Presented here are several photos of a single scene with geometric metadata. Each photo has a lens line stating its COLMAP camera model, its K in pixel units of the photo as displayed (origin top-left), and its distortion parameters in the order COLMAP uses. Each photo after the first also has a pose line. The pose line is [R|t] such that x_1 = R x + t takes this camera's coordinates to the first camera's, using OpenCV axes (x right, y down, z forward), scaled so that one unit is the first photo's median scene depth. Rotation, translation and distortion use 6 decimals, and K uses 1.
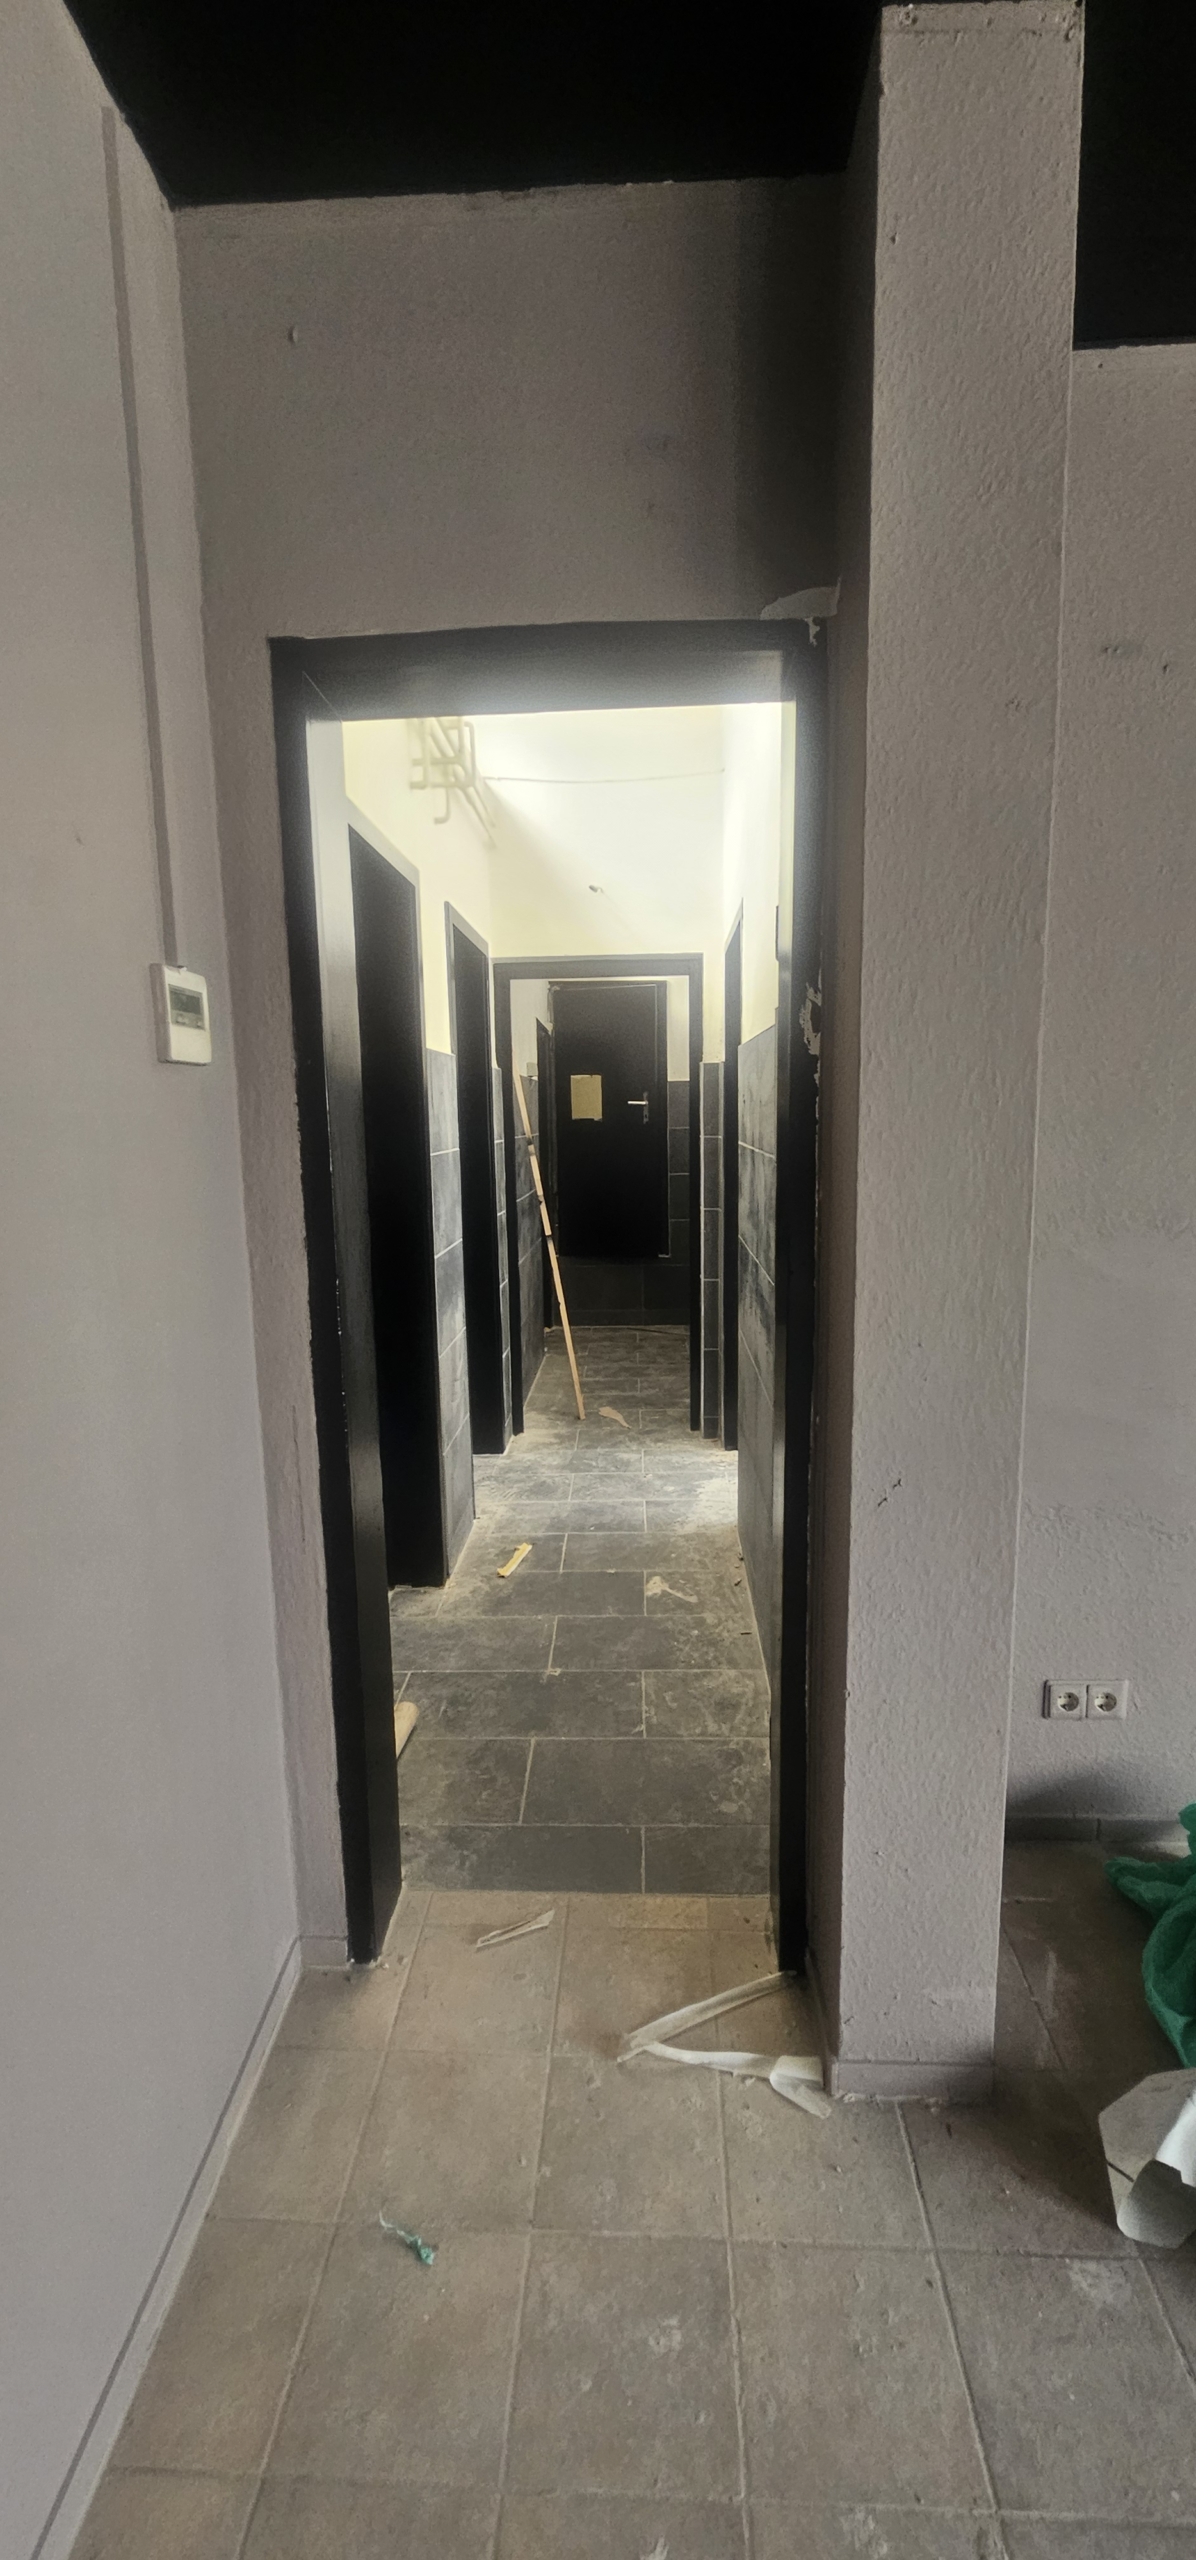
lens RADIAL K [[1050.6, 0, 602.4], [0, 1050.6, 1282.3], [0, 0, 1]] dist [-0.000355, -0.000360]
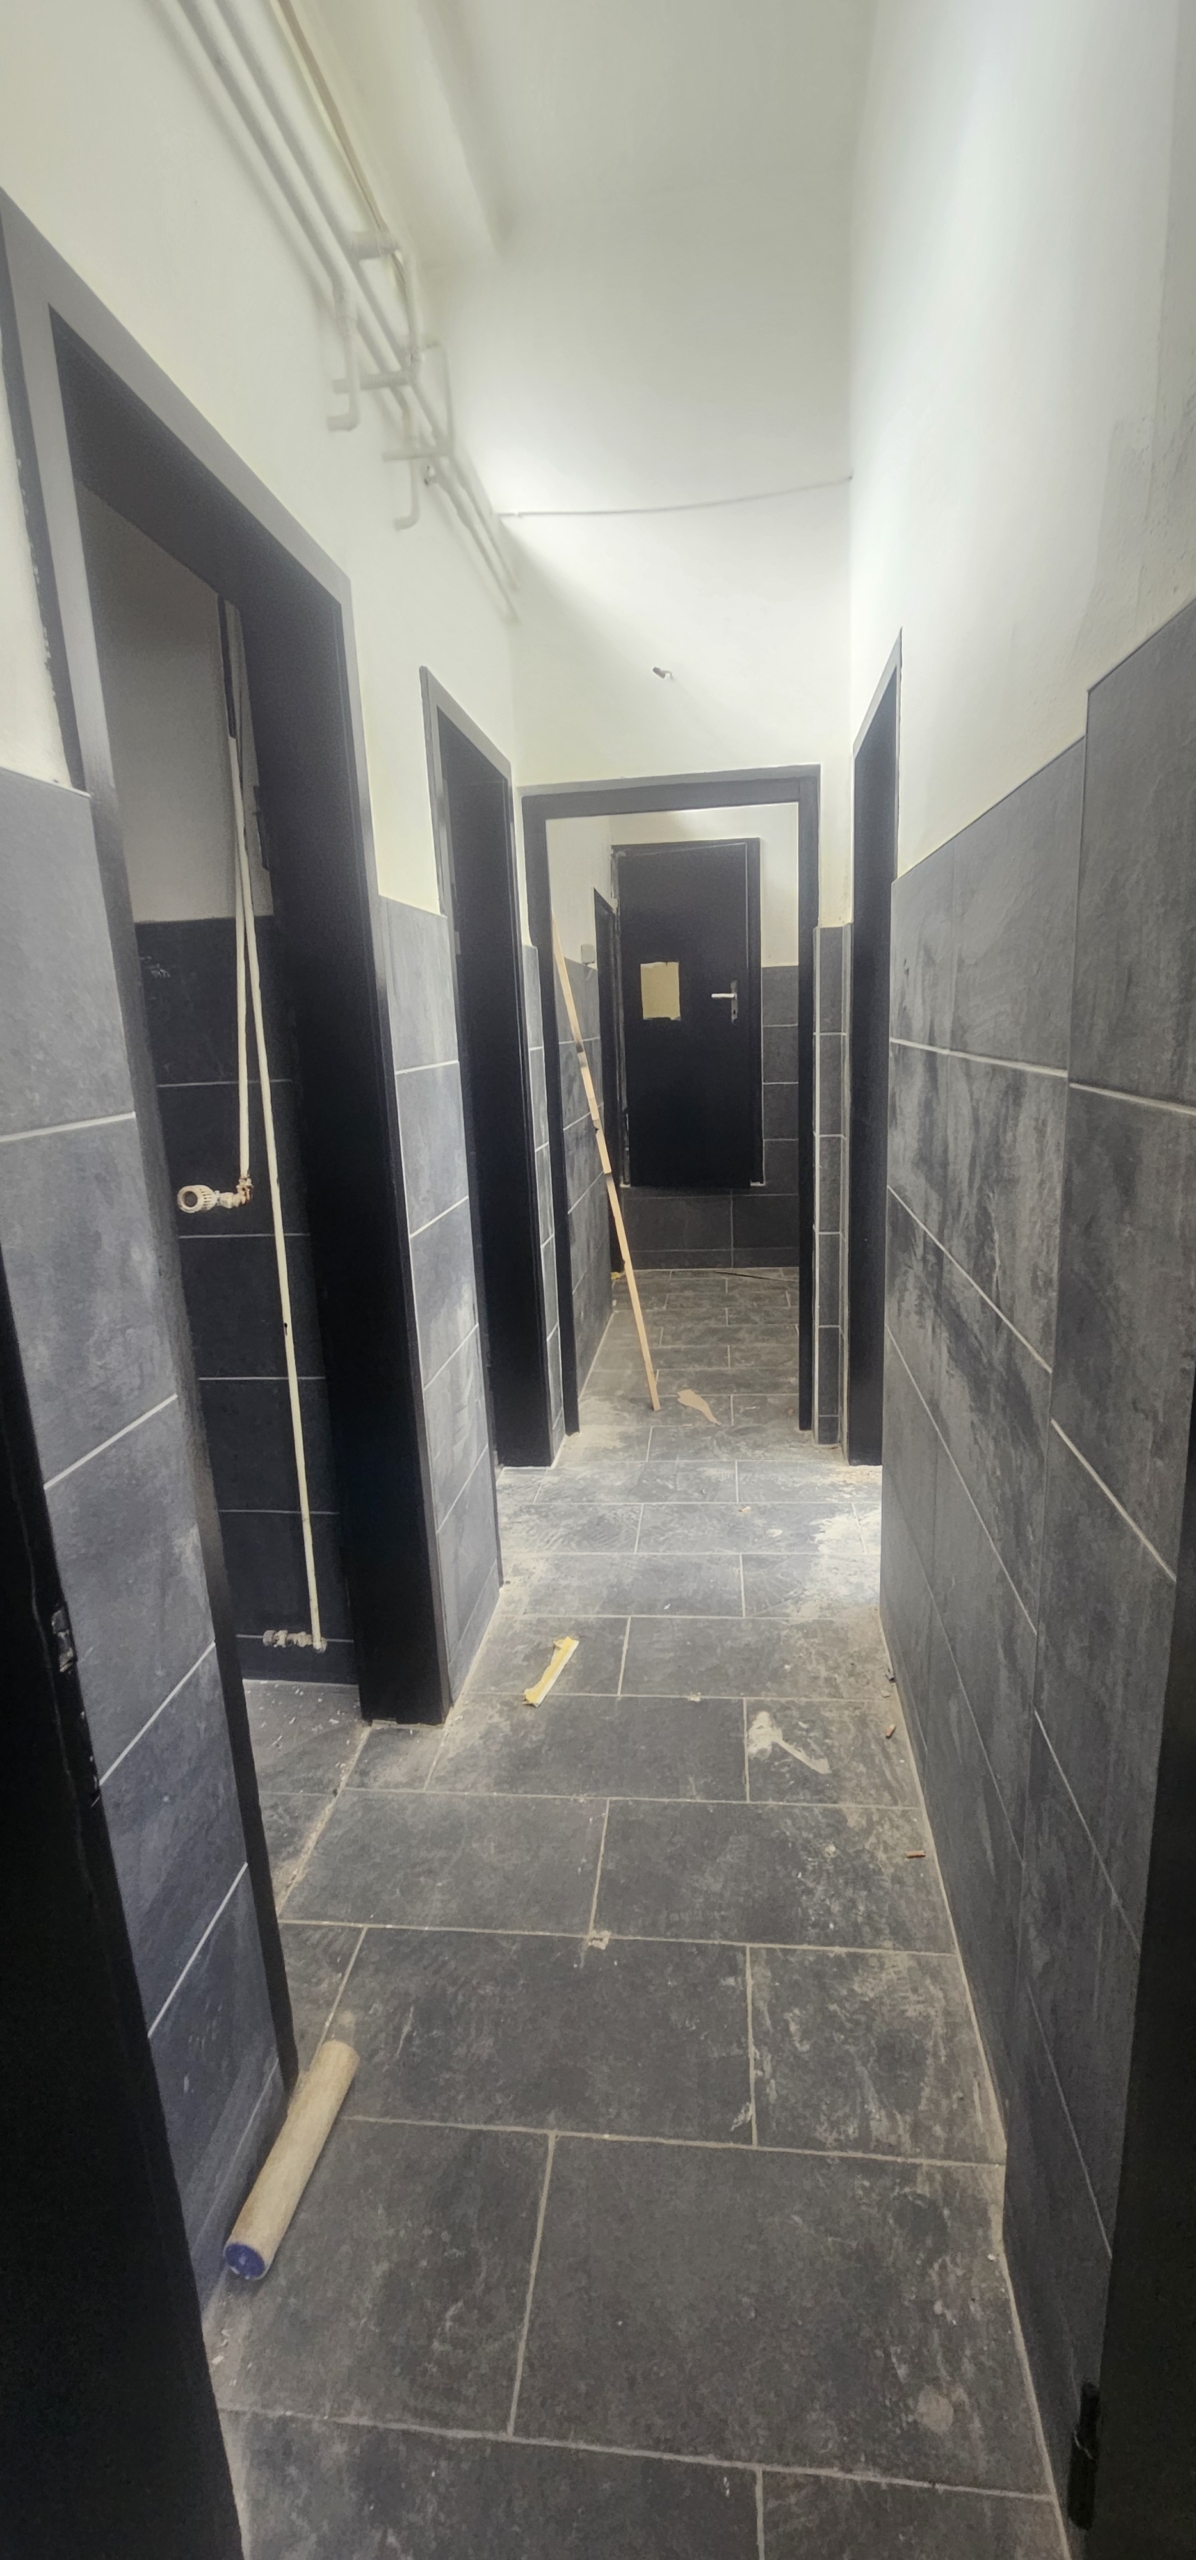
lens RADIAL K [[1050.6, 0, 599.6], [0, 1050.6, 1273.8], [0, 0, 1]] dist [-0.000355, -0.000360]
pose [[0.996424, -0.010599, -0.083832, 0.006932], [0.017191, 0.996781, 0.078303, -0.042808], [0.082732, -0.079464, 0.993399, 0.329723]]
